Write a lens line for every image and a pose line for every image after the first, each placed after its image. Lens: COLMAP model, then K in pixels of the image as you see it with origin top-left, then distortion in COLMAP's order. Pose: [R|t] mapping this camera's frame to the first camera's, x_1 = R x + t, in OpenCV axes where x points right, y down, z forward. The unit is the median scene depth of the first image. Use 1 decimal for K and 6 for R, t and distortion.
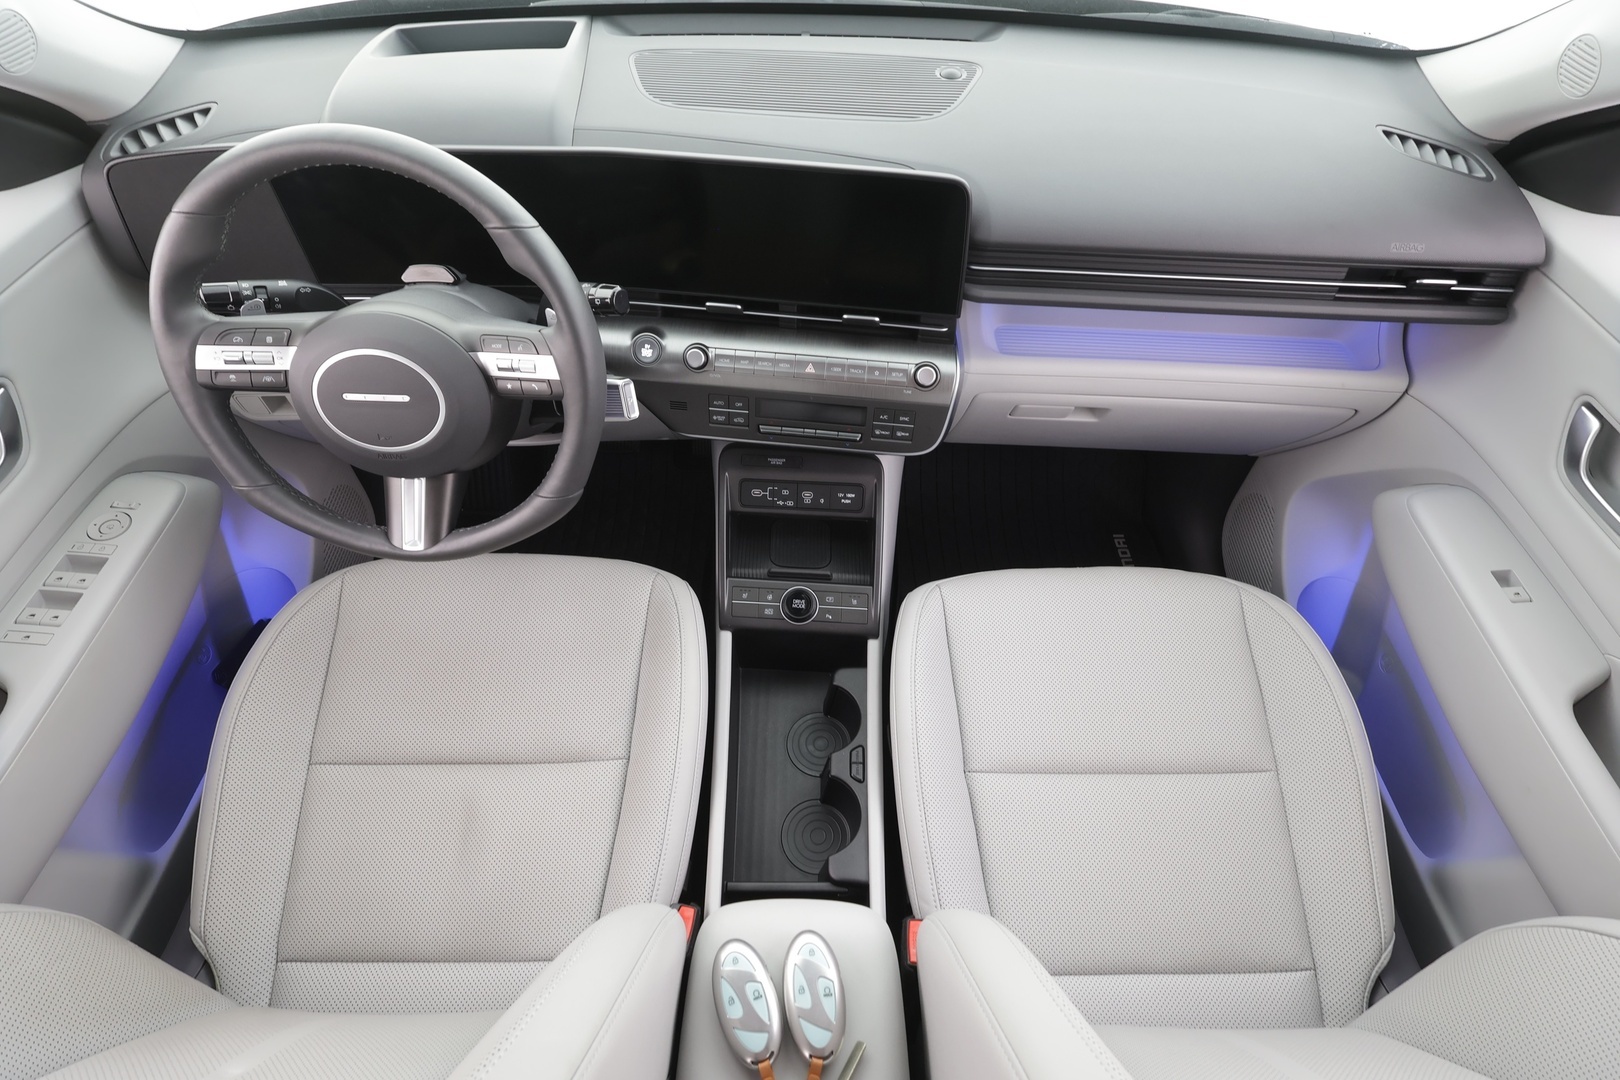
lens RADIAL K [[751.3, 0, 811.6], [0, 751.3, 543.7], [0, 0, 1]] dist [-0.004286, 0.001029]
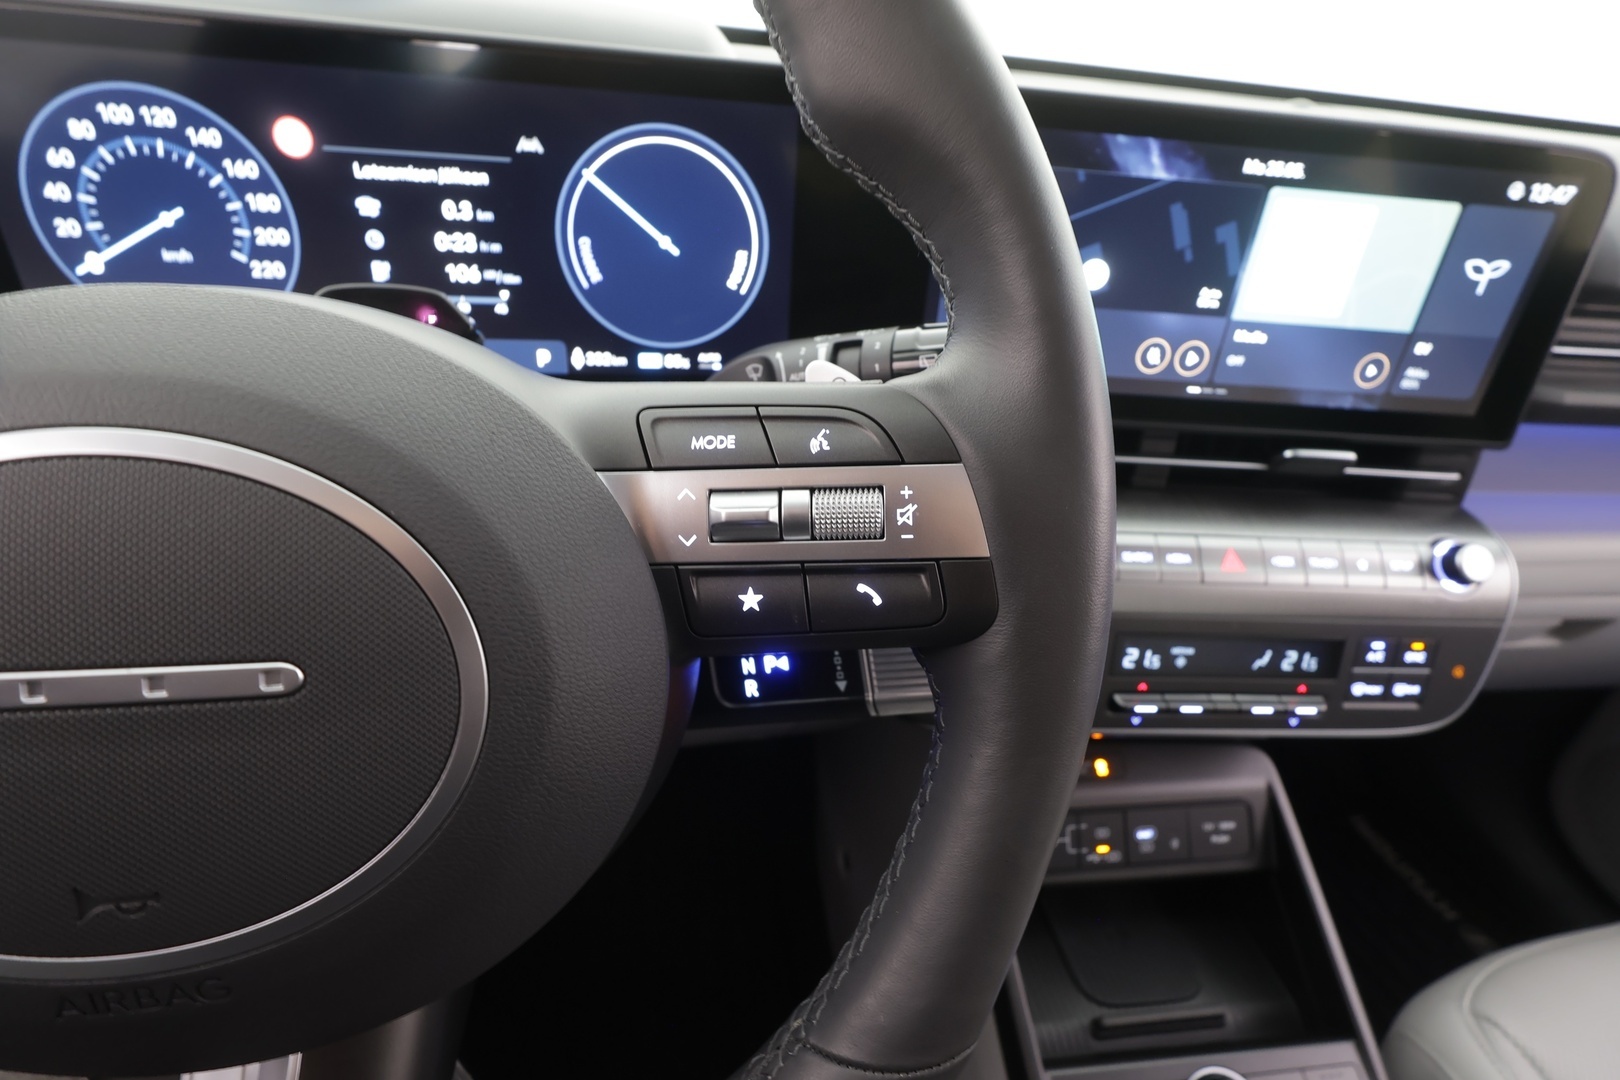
lens RADIAL K [[751.3, 0, 811.6], [0, 751.3, 543.7], [0, 0, 1]] dist [-0.004286, 0.001029]
pose [[0.982540, -0.040252, 0.181647, -0.340800], [0.100728, 0.935940, -0.337445, -0.113690], [-0.156428, 0.349850, 0.923653, 0.609447]]
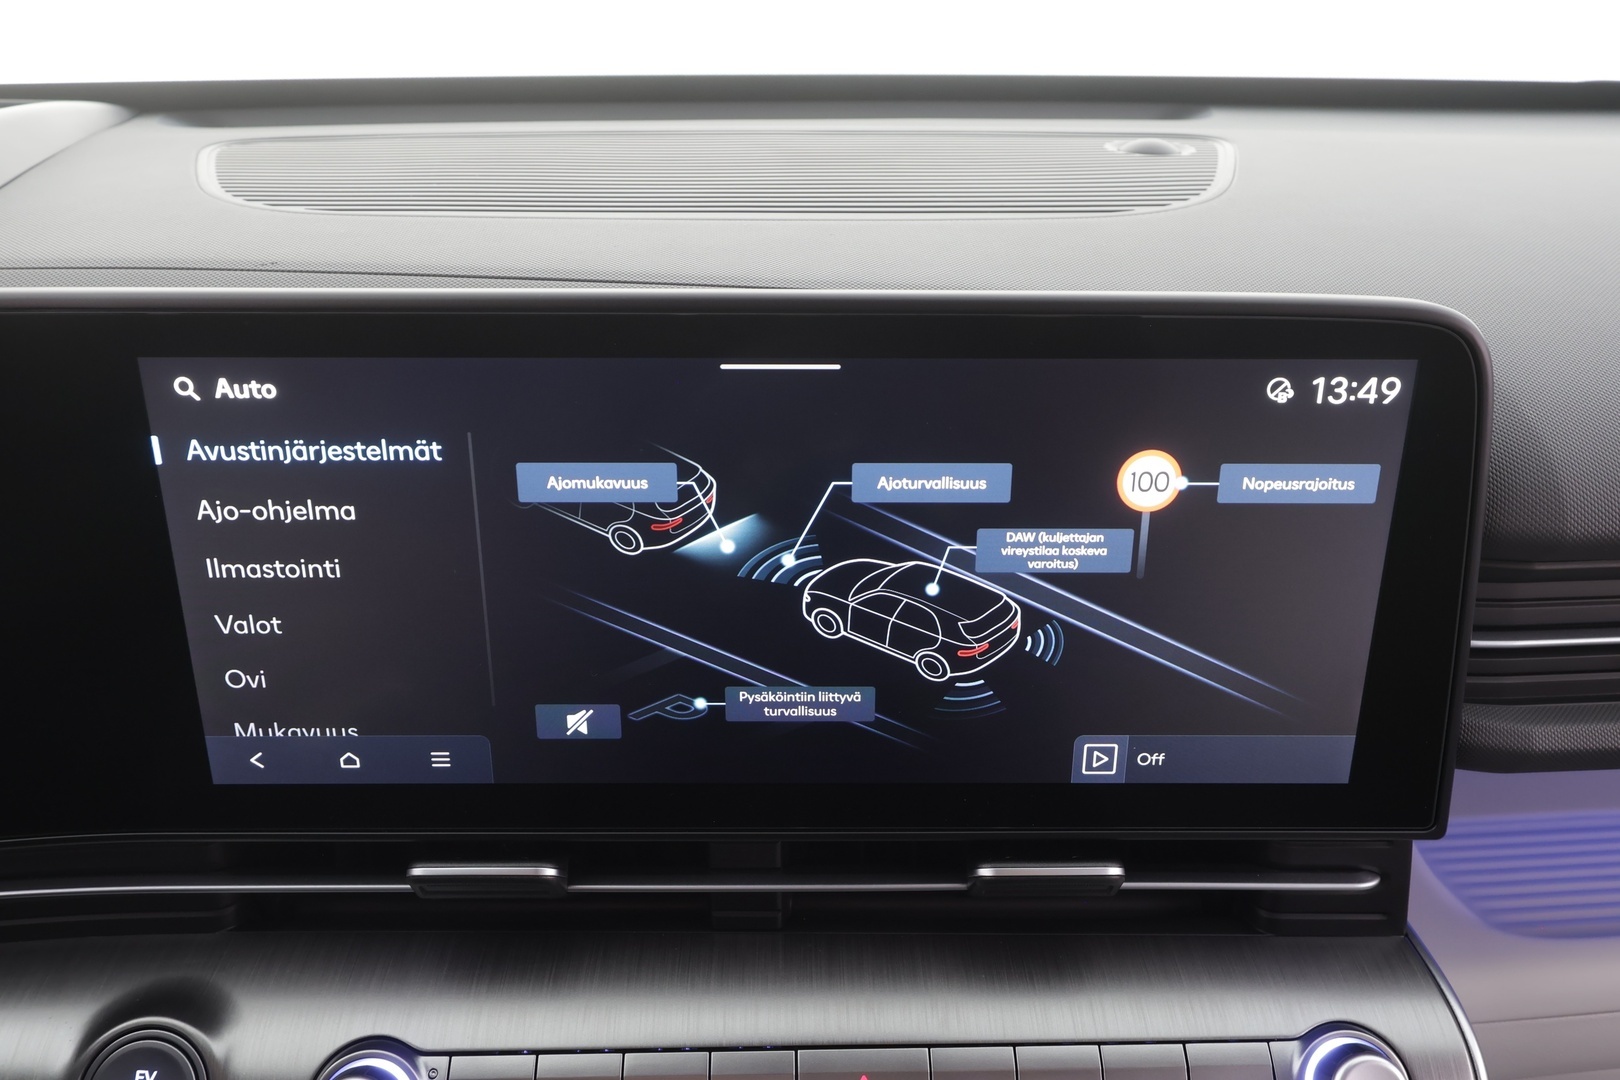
lens RADIAL K [[1178.8, 0, 808.6], [0, 1178.8, 570.4], [0, 0, 1]] dist [0.001313, 0.001454]
pose [[0.991363, -0.068576, 0.111793, -0.048487], [0.111434, 0.889921, -0.442293, -0.221062], [-0.069156, 0.450931, 0.889876, 0.601776]]
